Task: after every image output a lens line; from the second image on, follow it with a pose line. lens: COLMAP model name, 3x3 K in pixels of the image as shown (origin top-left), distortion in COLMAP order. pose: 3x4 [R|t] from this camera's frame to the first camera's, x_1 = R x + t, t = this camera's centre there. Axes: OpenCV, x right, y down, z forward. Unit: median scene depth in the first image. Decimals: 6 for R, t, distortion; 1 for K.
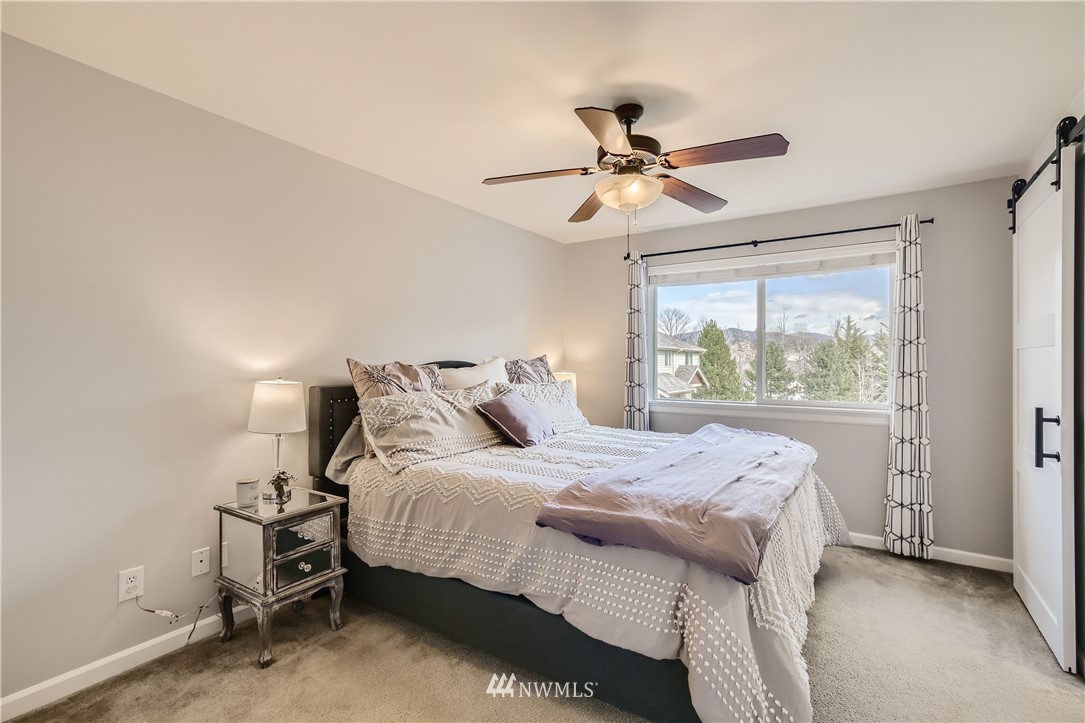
lens RADIAL K [[500.4, 0, 541.6], [0, 500.4, 362.9], [0, 0, 1]] dist [-0.002258, 0.005300]
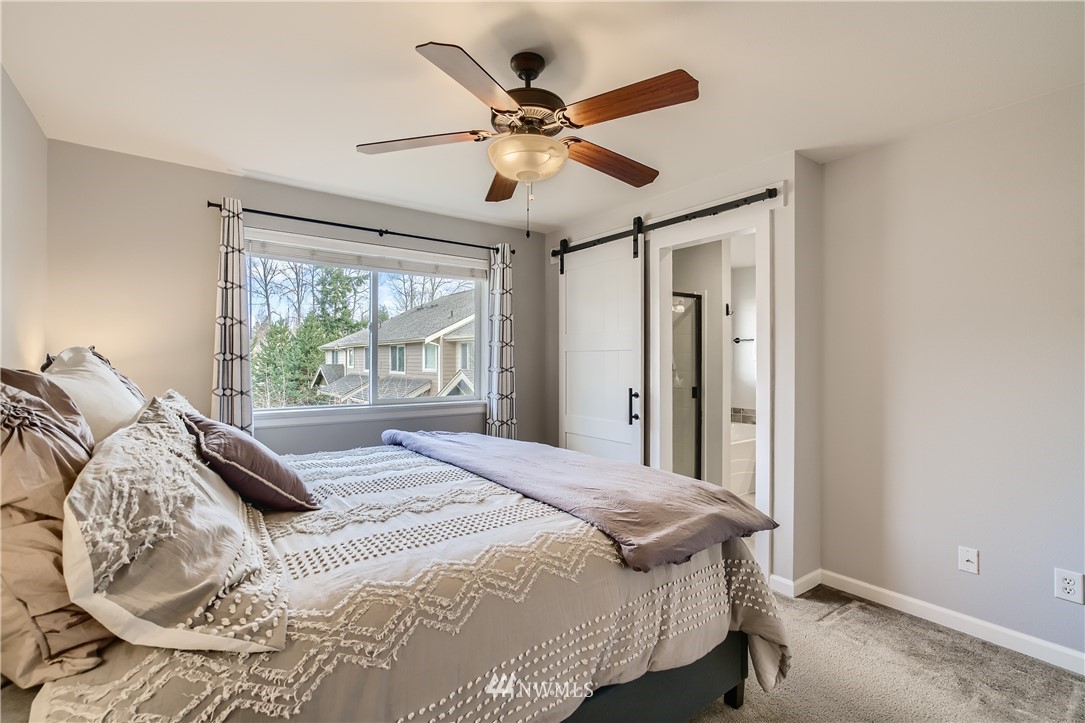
lens RADIAL K [[500.4, 0, 540.0], [0, 500.4, 359.3], [0, 0, 1]] dist [-0.002258, 0.005300]
pose [[0.336921, 0.004694, 0.941521, -0.423329], [0.003574, 0.999974, -0.006265, 0.004215], [-0.941526, 0.005476, 0.336896, 0.493984]]
